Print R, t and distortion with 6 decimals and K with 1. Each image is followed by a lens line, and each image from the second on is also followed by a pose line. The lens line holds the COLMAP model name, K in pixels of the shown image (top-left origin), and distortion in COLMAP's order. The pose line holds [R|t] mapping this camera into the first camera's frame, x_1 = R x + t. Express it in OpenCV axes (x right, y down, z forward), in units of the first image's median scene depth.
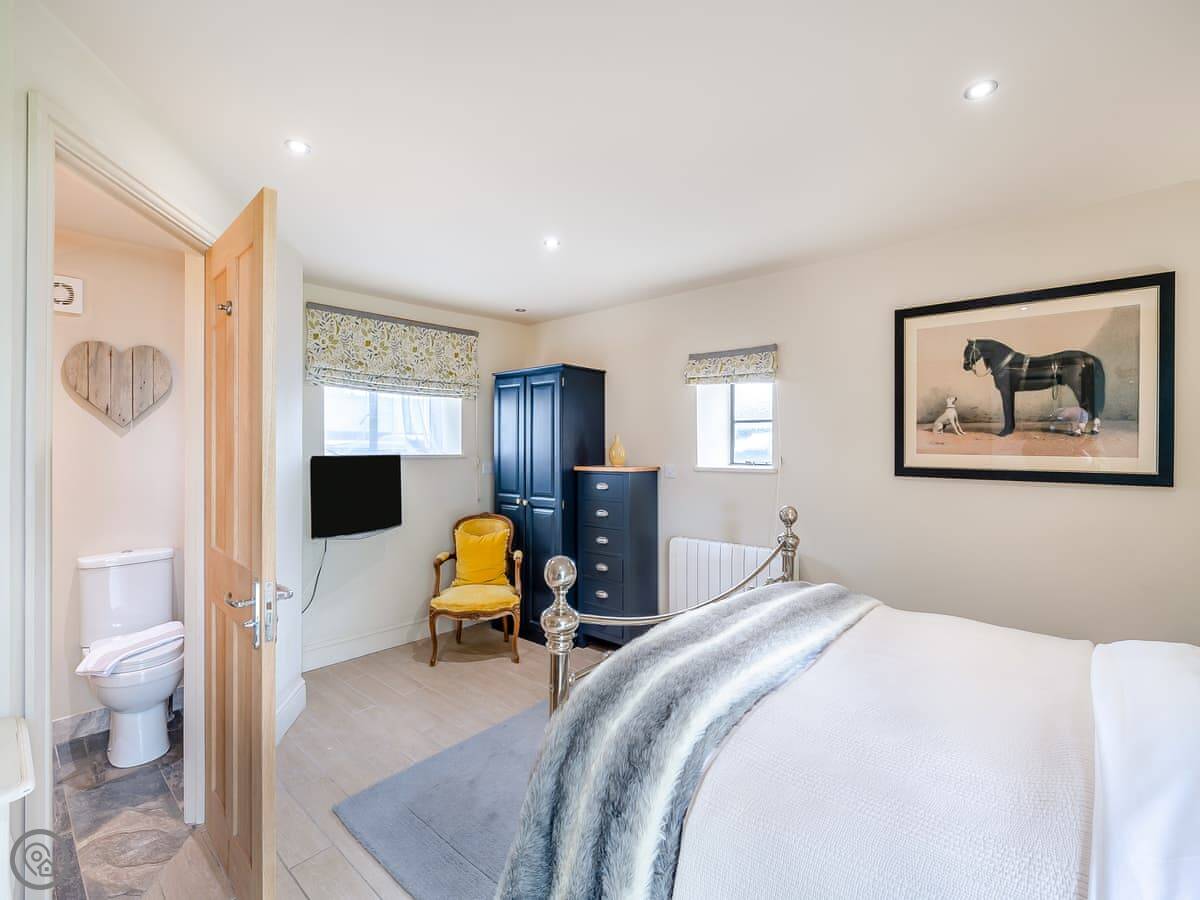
lens RADIAL K [[541.7, 0, 606.3], [0, 541.7, 446.8], [0, 0, 1]] dist [0.001954, -0.003291]
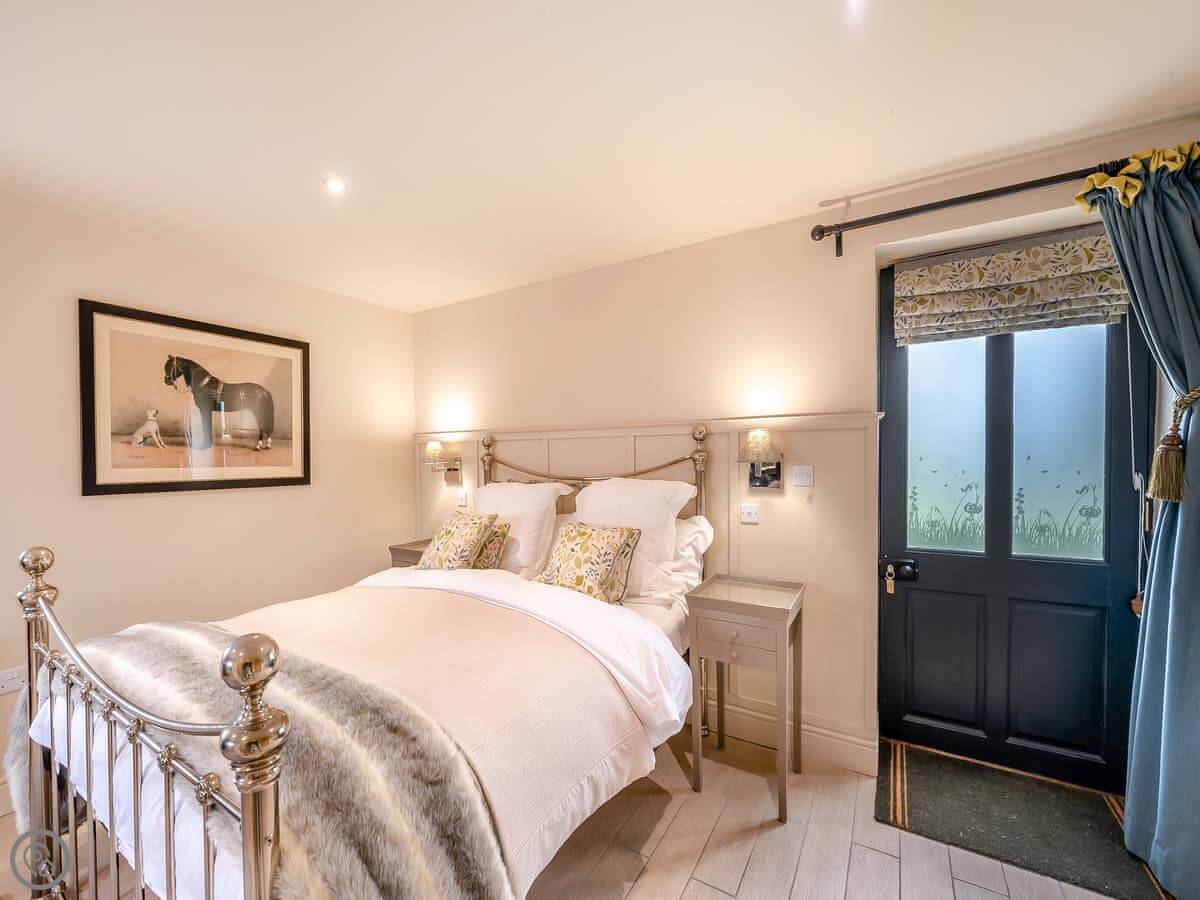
lens RADIAL K [[481.4, 0, 604.7], [0, 481.4, 458.5], [0, 0, 1]] dist [-0.003690, -0.003031]
pose [[-0.156857, -0.005612, 0.987605, -0.349562], [0.014662, 0.999860, 0.008011, 0.001409], [-0.987512, 0.015737, -0.156753, 0.339944]]
